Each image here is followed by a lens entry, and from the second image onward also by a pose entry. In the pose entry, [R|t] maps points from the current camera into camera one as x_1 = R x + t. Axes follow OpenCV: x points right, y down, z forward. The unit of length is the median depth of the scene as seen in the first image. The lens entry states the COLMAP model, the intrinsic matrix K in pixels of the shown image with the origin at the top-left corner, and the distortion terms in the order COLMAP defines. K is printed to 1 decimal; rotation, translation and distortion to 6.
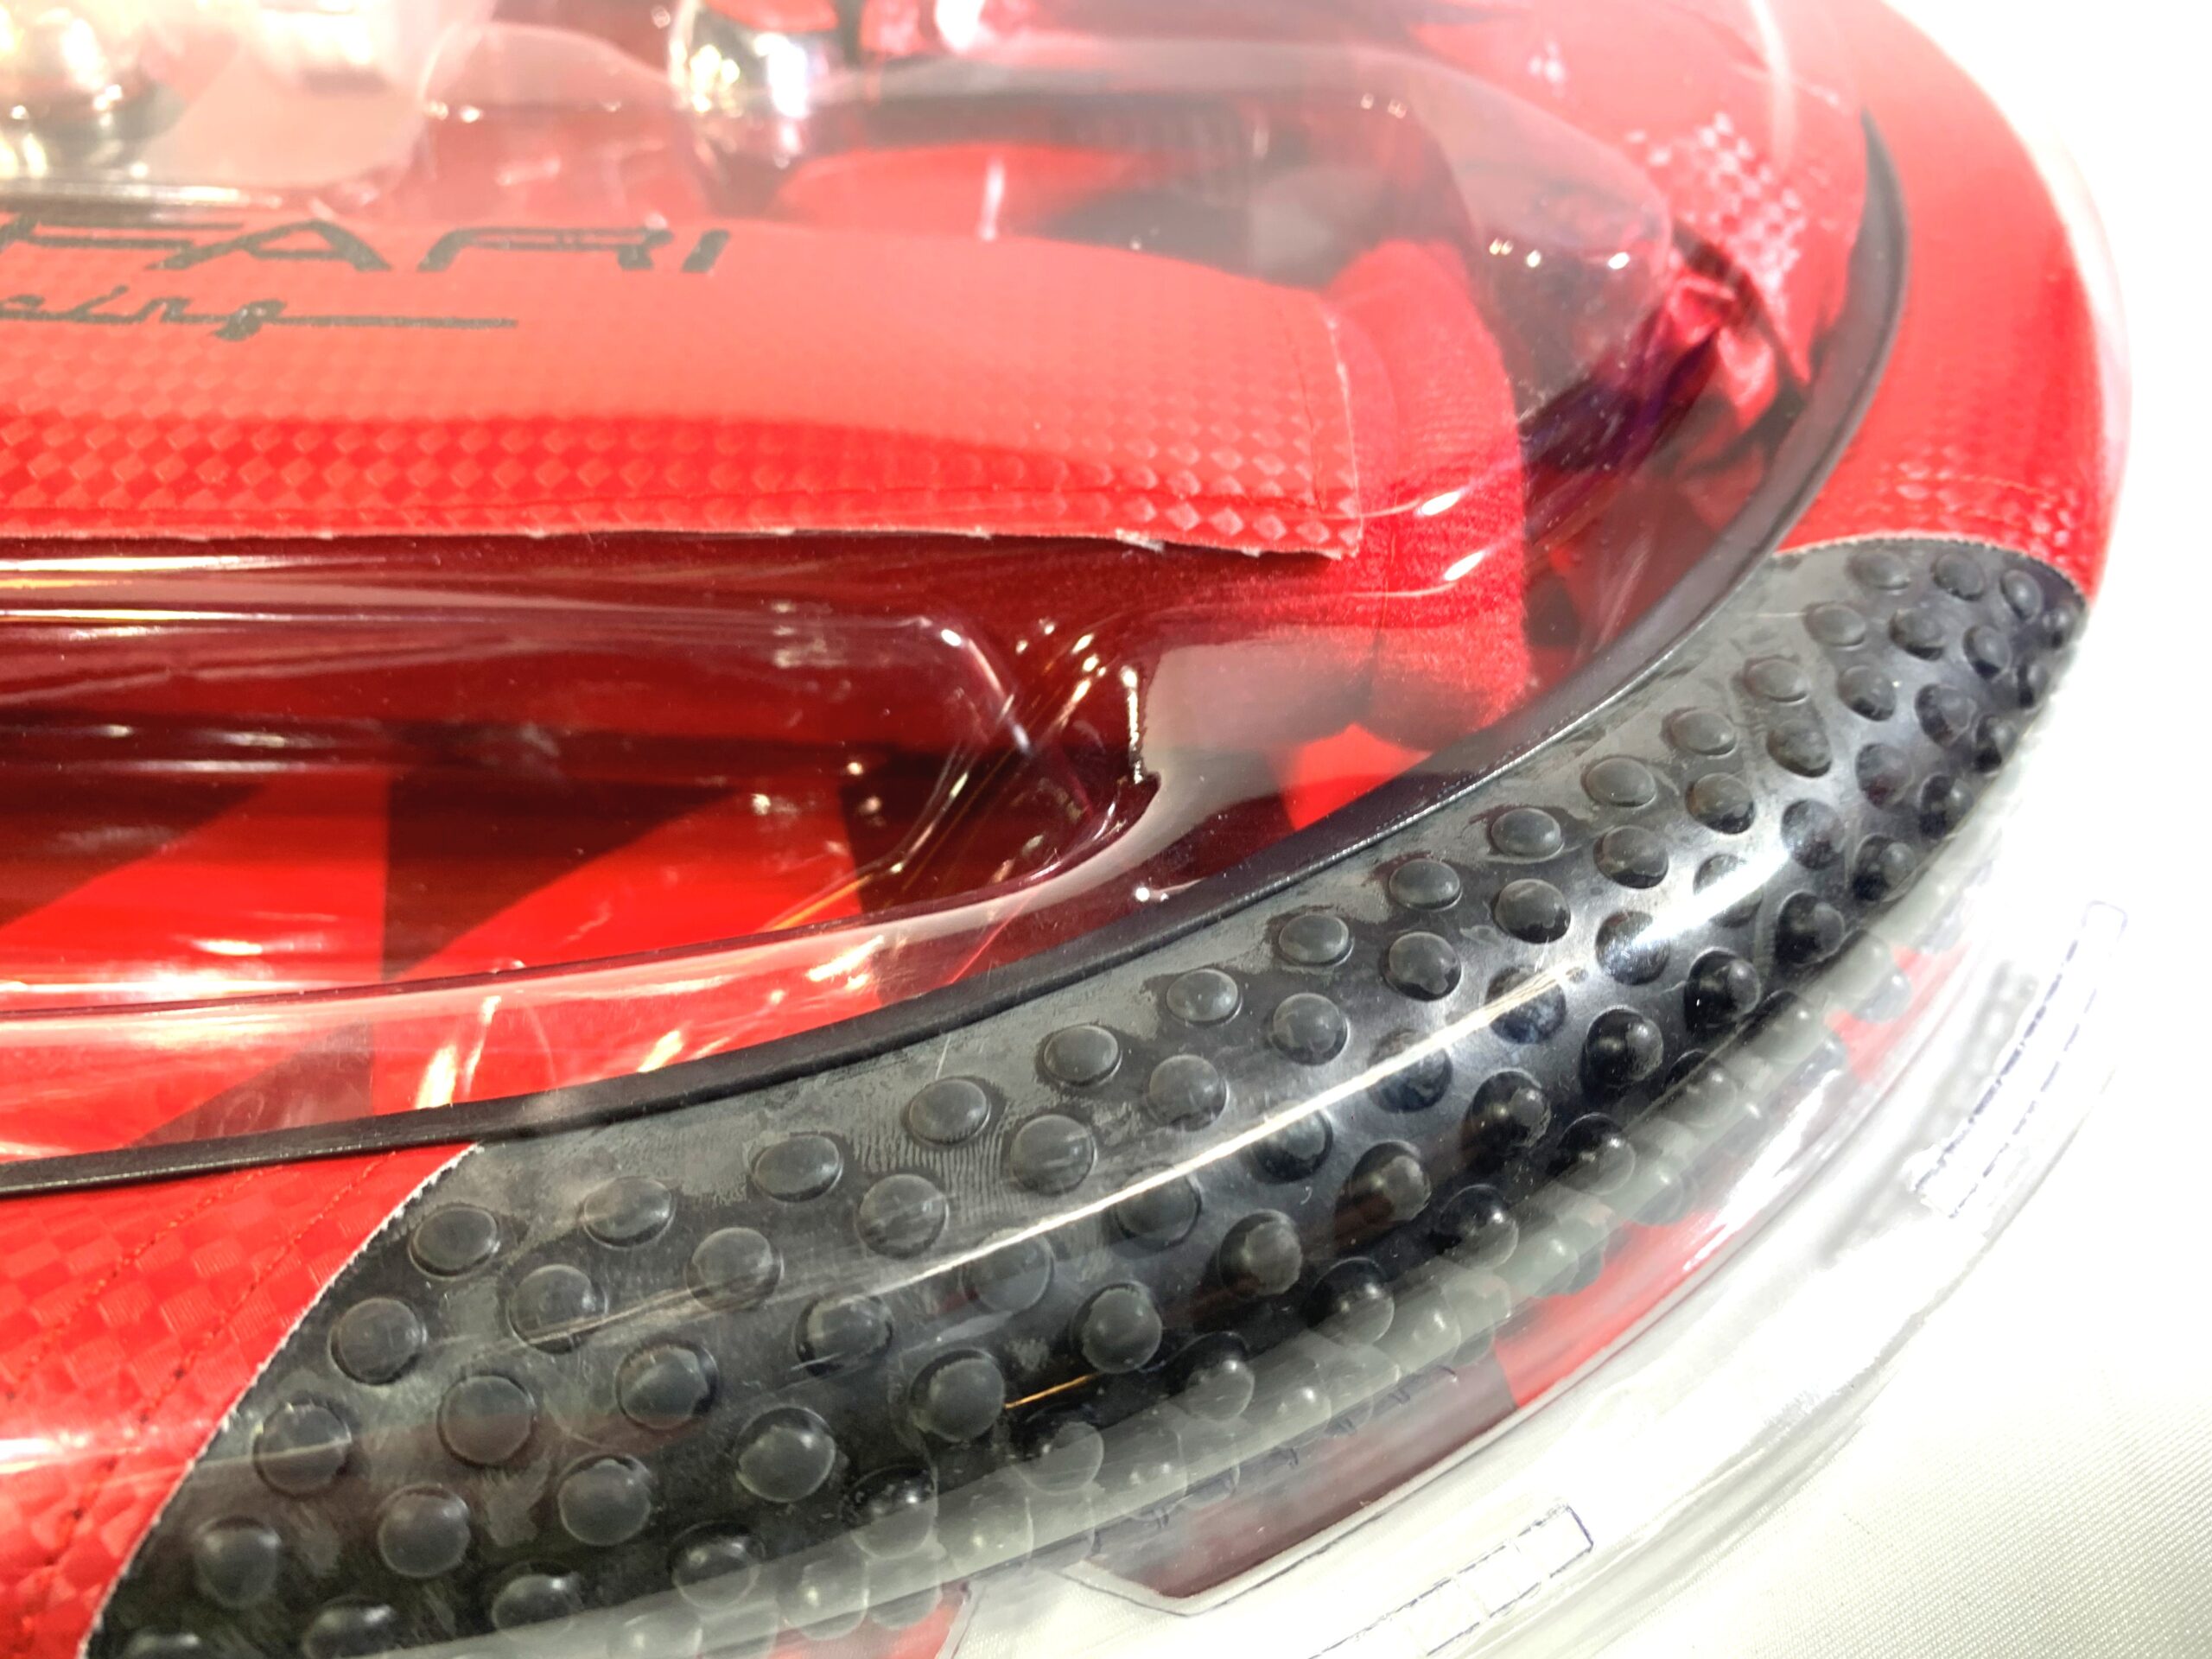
lens RADIAL K [[1831.3, 0, 1106.0], [0, 1831.3, 829.5], [0, 0, 1]] dist [-0.021640, -0.008124]
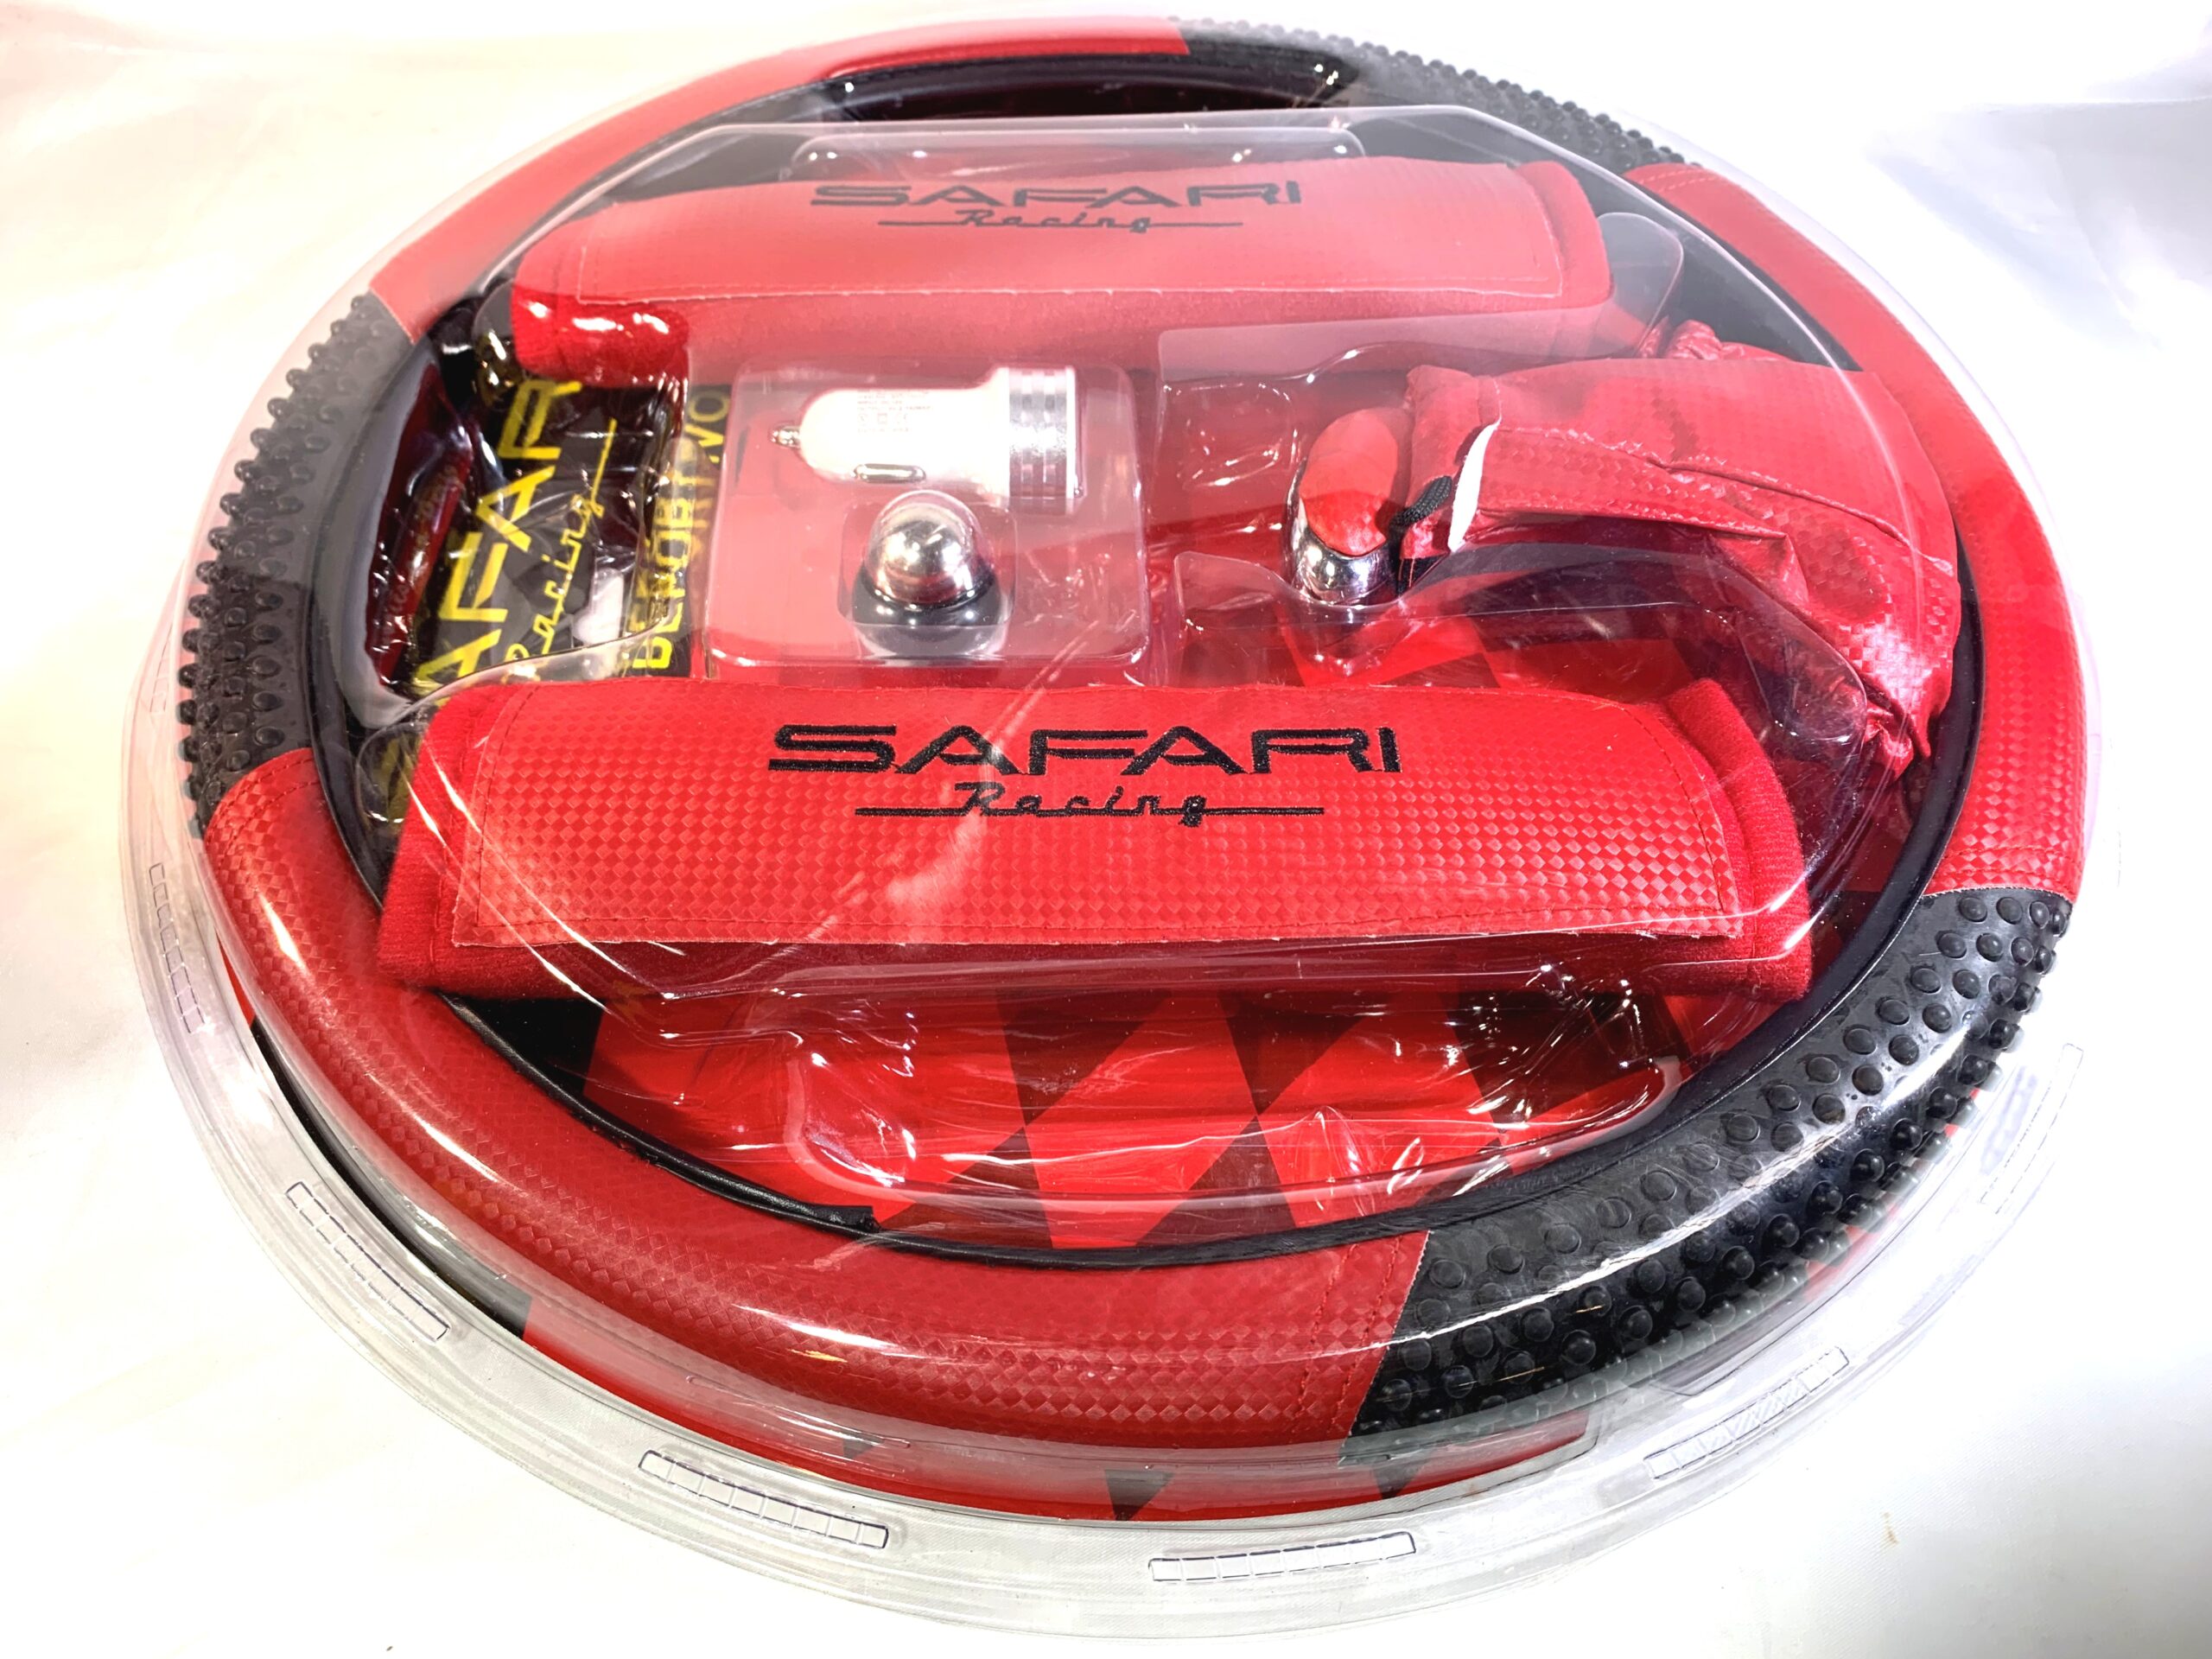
lens RADIAL K [[1899.7, 0, 1125.2], [0, 1899.7, 821.5], [0, 0, 1]] dist [0.004187, -0.000609]
pose [[0.999269, -0.027802, 0.026241, -0.665290], [0.023823, 0.989672, 0.141357, -0.629474], [-0.029900, -0.140629, 0.989611, -1.237690]]
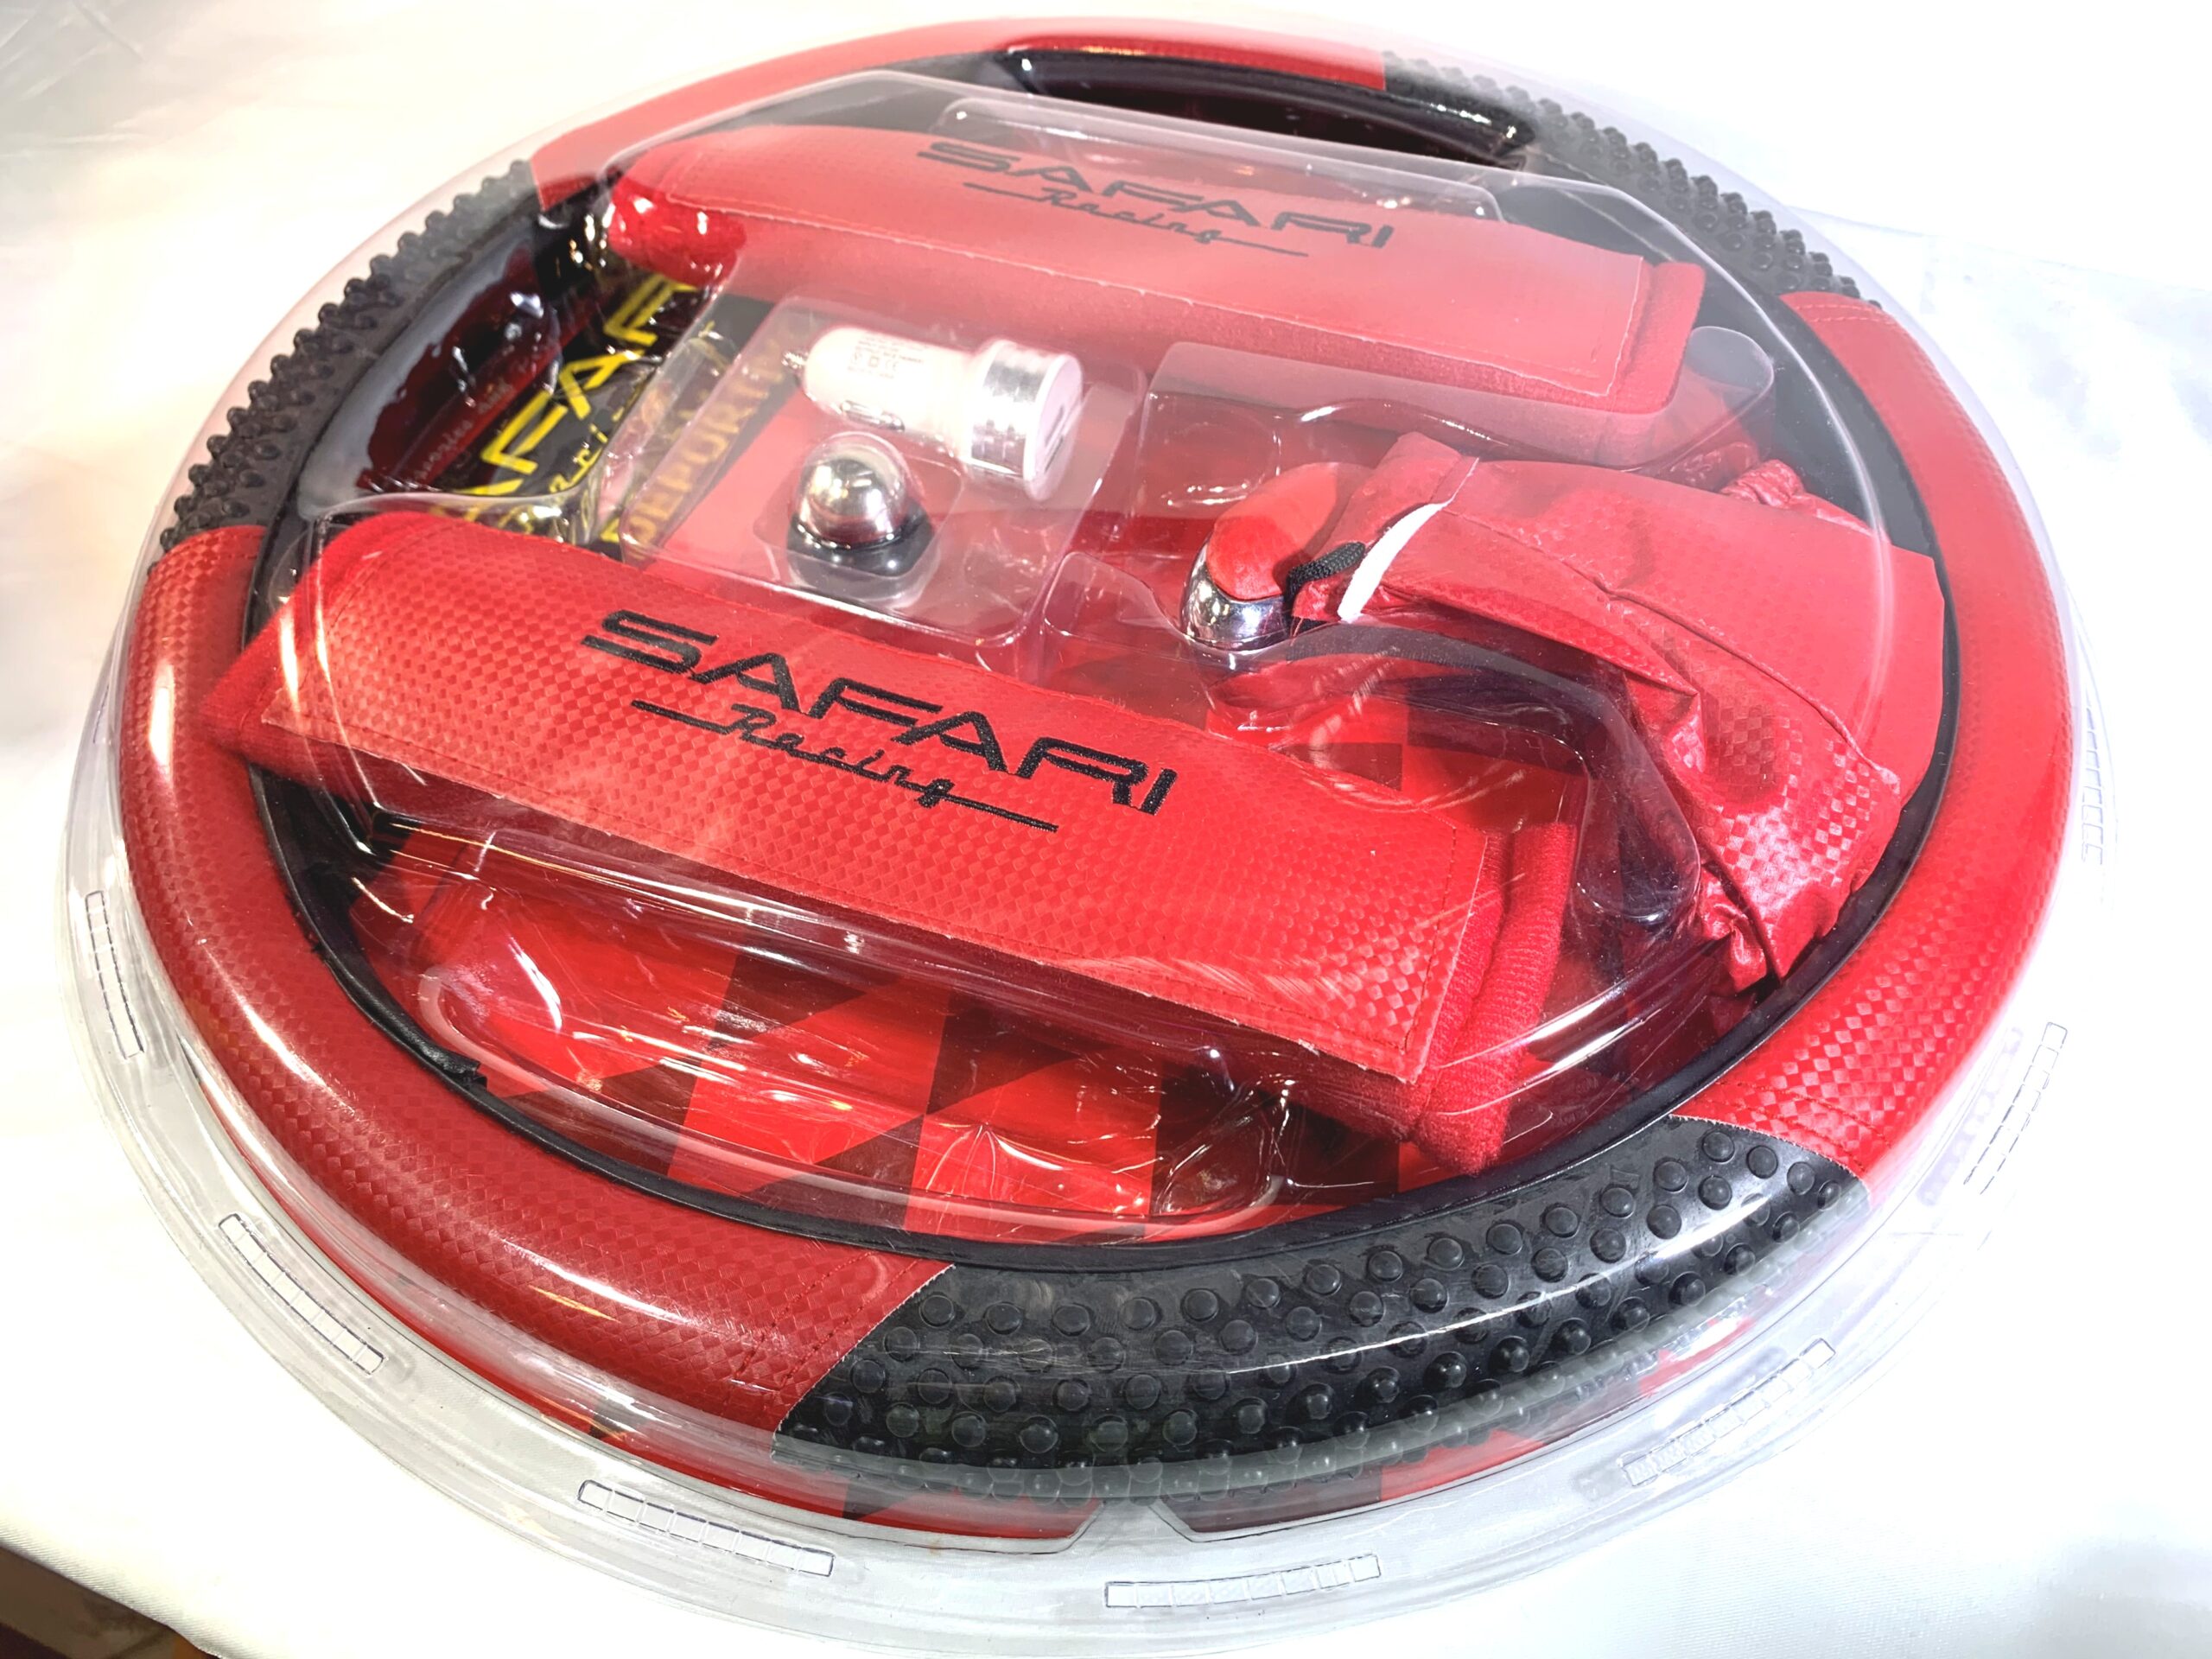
lens RADIAL K [[1899.7, 0, 1125.2], [0, 1899.7, 821.5], [0, 0, 1]] dist [0.004187, -0.000609]
pose [[0.936961, 0.250636, -0.243486, 0.272653], [-0.220704, 0.964693, 0.143728, -0.656922], [0.270913, -0.080929, 0.959196, -1.064828]]
